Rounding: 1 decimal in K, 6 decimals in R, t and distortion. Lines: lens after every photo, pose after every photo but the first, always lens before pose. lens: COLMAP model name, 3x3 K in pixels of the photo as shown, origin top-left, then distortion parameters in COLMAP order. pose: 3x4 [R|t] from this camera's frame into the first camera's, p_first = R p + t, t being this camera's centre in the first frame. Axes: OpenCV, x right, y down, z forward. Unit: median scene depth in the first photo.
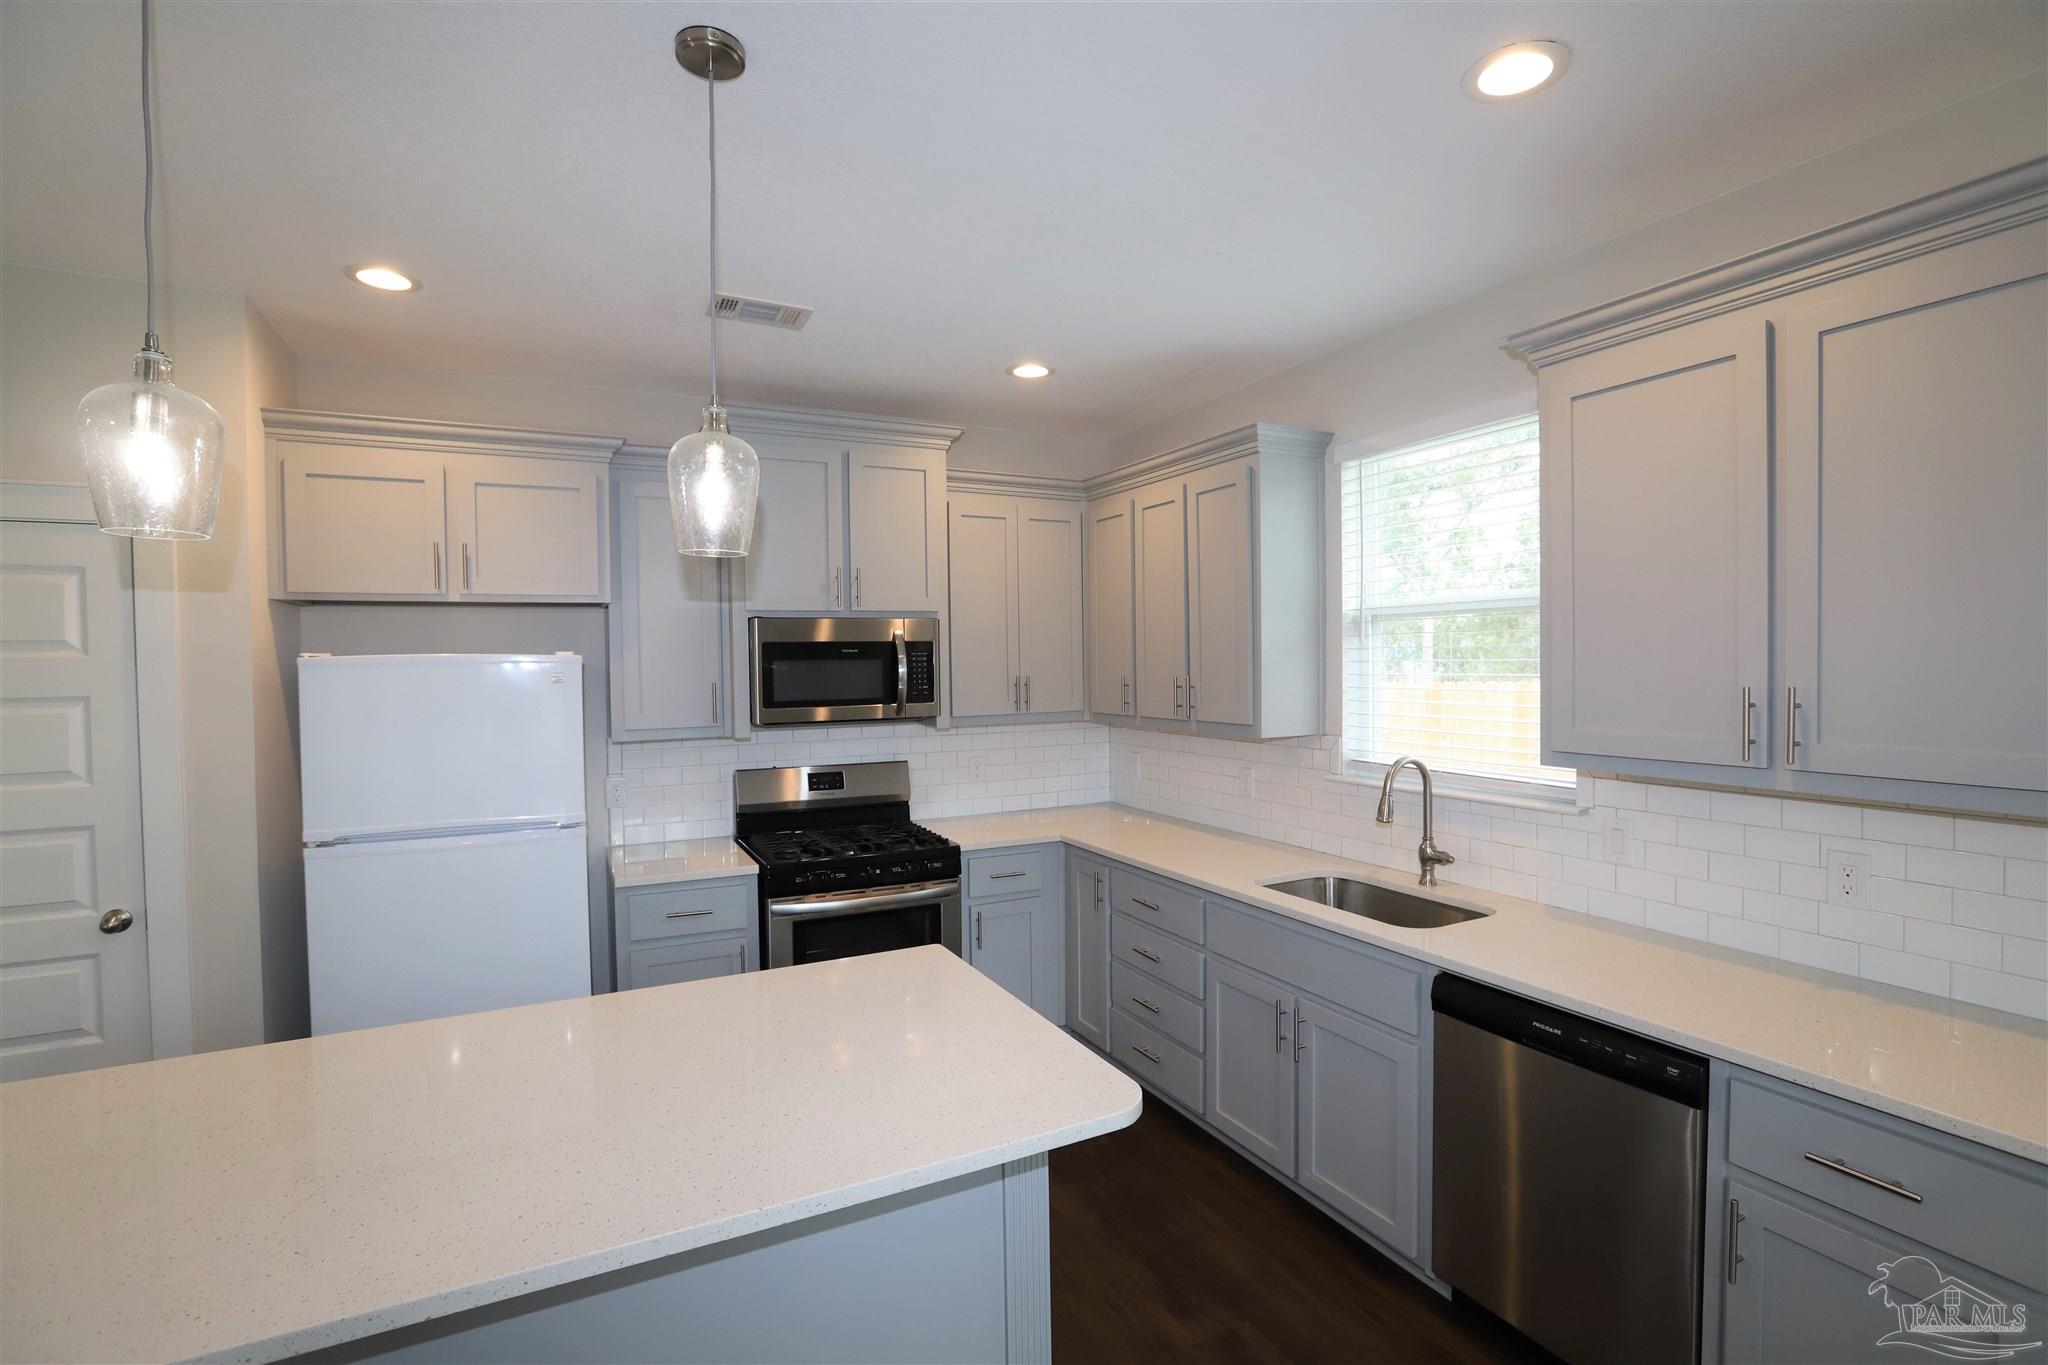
lens RADIAL K [[936.2, 0, 1031.1], [0, 936.2, 682.5], [0, 0, 1]] dist [-0.063101, 0.029983]
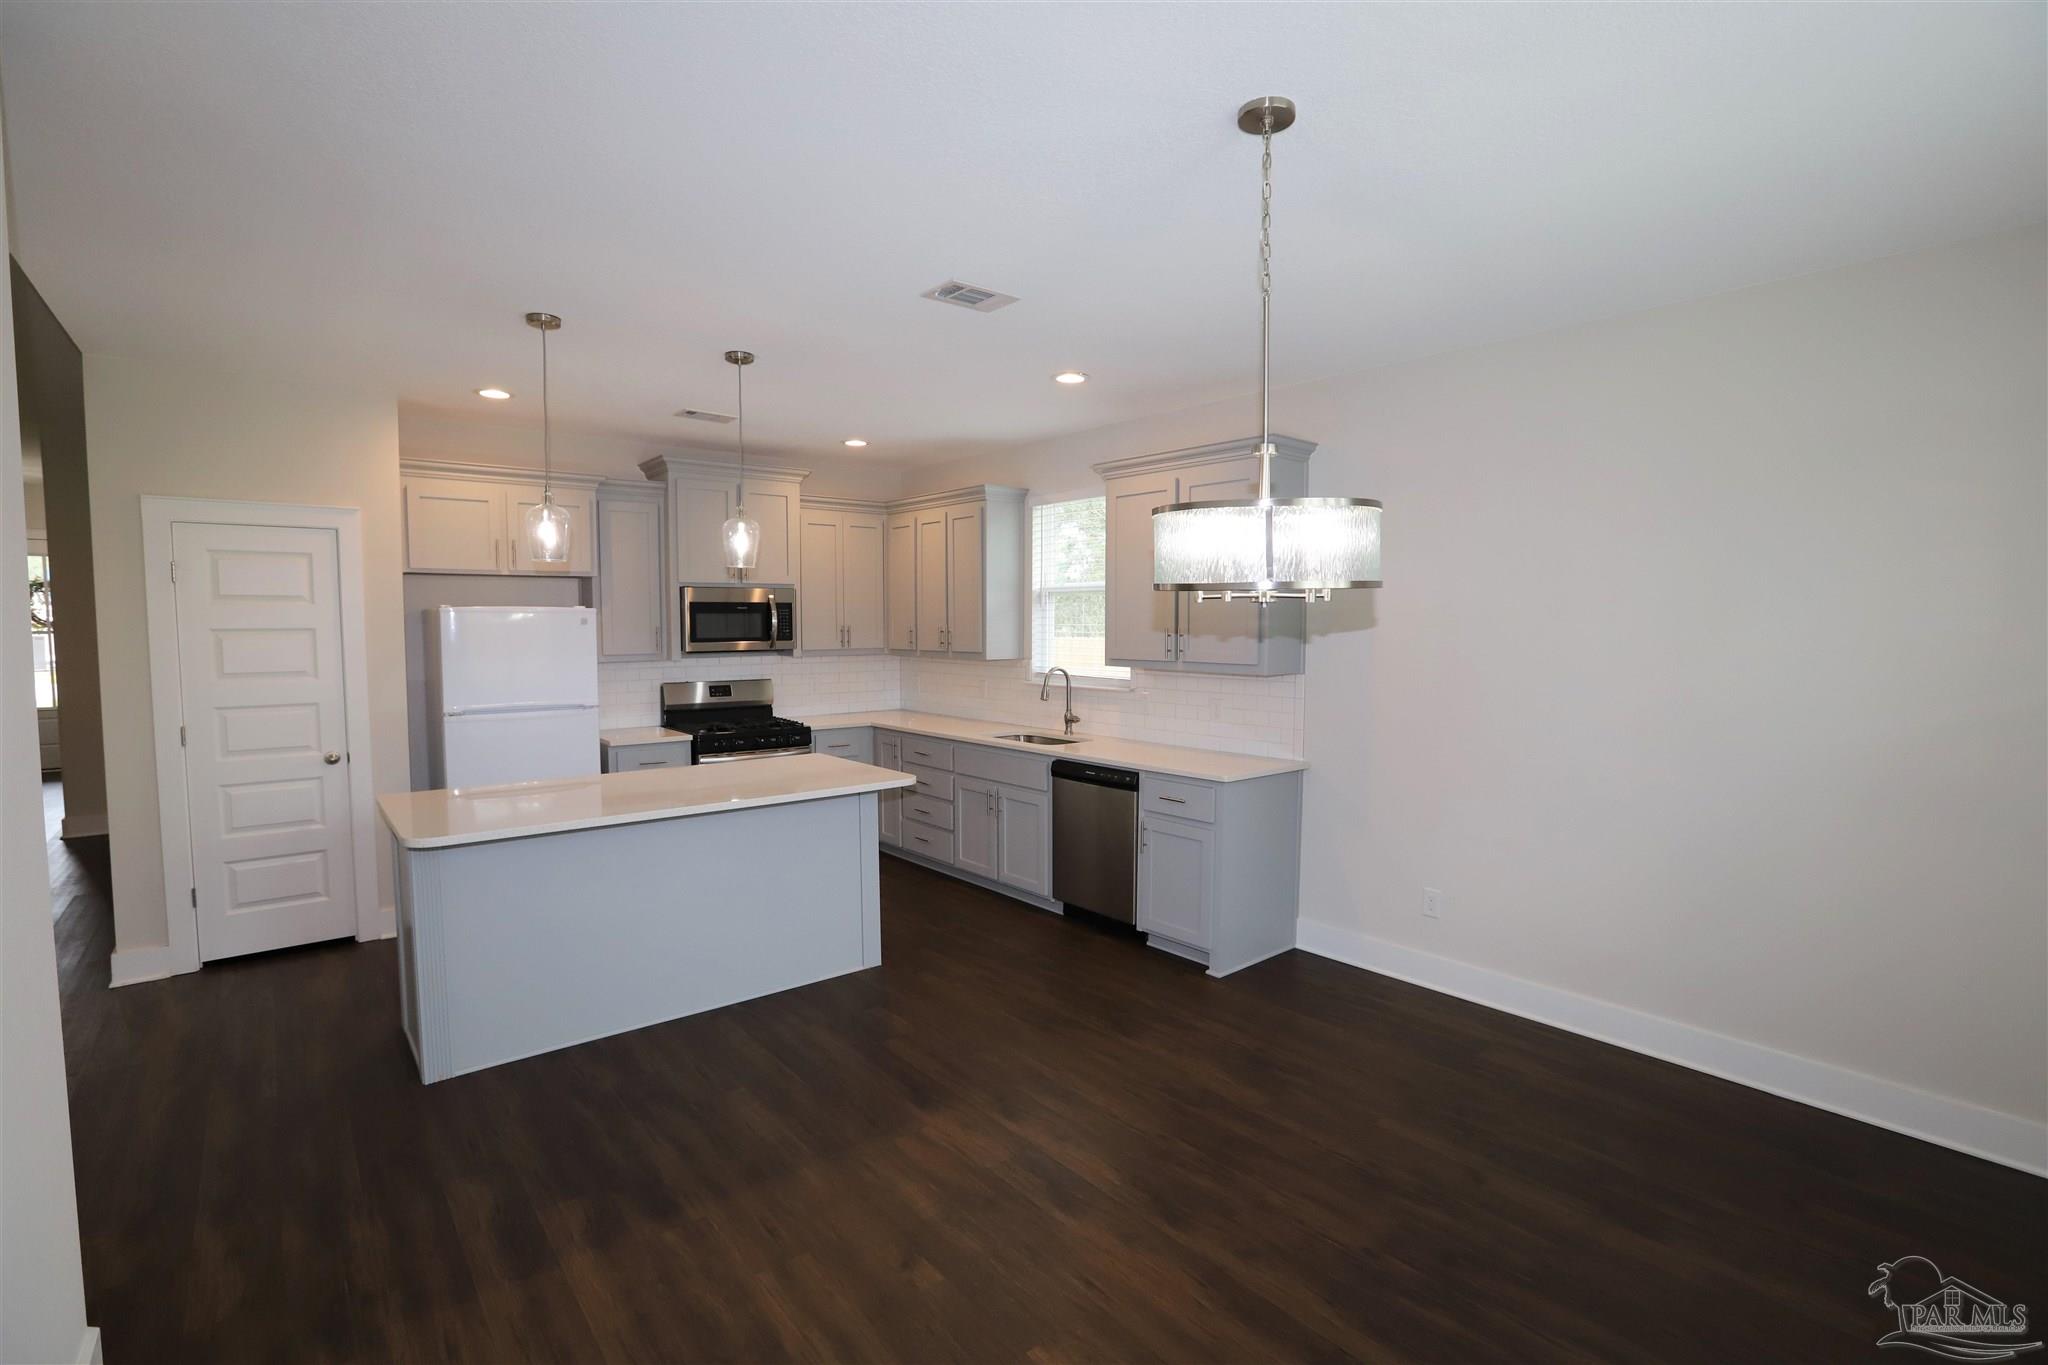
lens RADIAL K [[936.2, 0, 1031.1], [0, 936.2, 682.5], [0, 0, 1]] dist [-0.063101, 0.029983]
pose [[0.973993, -0.001863, 0.226572, -0.076099], [-0.007589, 0.999137, 0.040843, 0.028180], [-0.226452, -0.041500, 0.973138, -0.757103]]
